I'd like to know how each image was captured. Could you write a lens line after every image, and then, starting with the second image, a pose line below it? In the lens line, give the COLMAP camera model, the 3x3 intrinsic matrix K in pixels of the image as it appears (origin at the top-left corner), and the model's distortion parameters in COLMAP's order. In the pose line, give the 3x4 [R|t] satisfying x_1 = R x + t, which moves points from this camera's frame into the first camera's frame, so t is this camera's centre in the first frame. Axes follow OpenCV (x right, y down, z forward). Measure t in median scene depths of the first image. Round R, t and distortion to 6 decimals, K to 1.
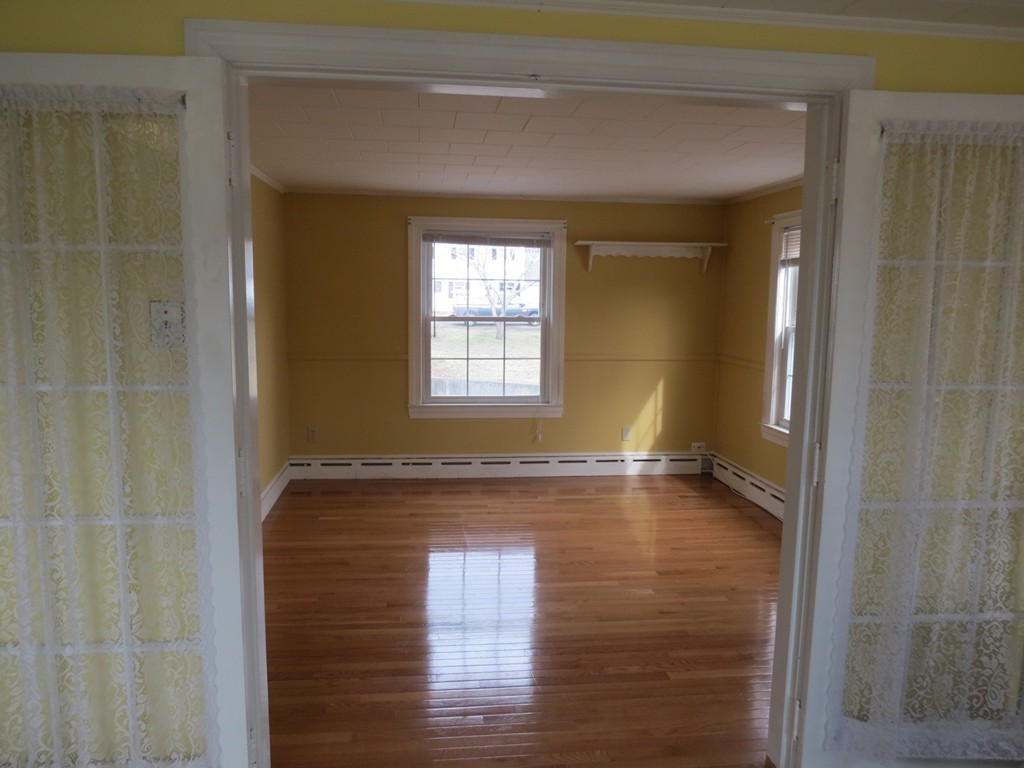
lens RADIAL K [[727.0, 0, 507.9], [0, 727.0, 384.2], [0, 0, 1]] dist [-0.036302, 0.019932]
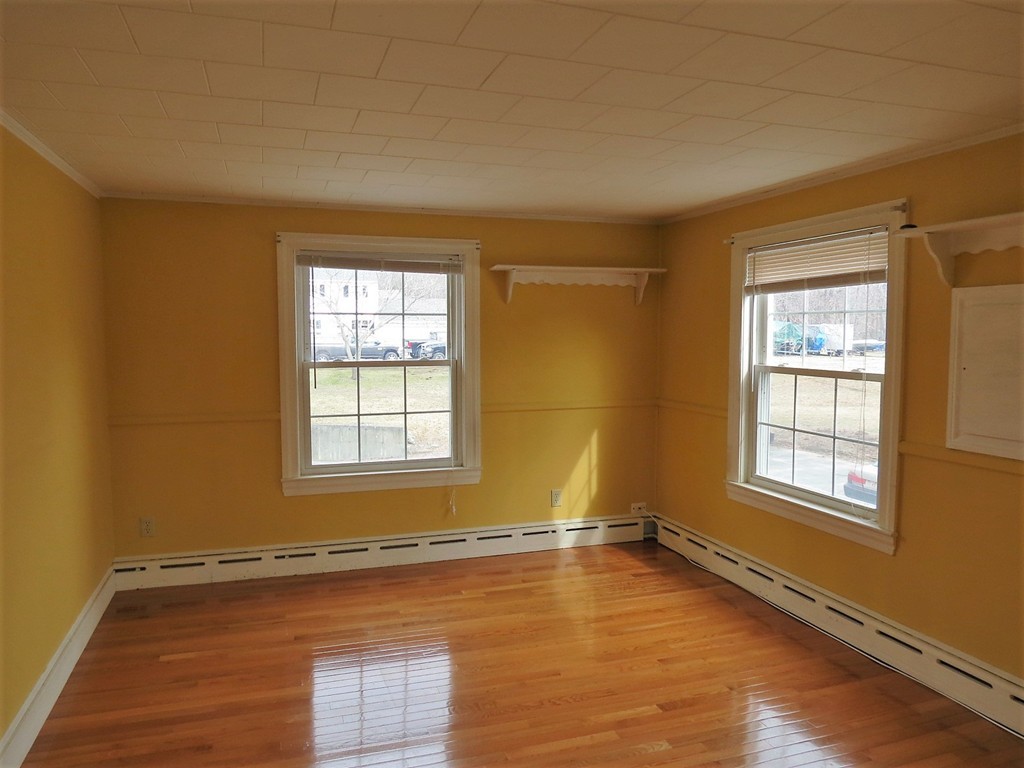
lens RADIAL K [[727.0, 0, 512.9], [0, 727.0, 385.9], [0, 0, 1]] dist [-0.036302, 0.019932]
pose [[0.977925, -0.029217, 0.206903, -0.054862], [0.039130, 0.998266, -0.043982, -0.025839], [-0.205259, 0.051107, 0.977372, 0.206693]]
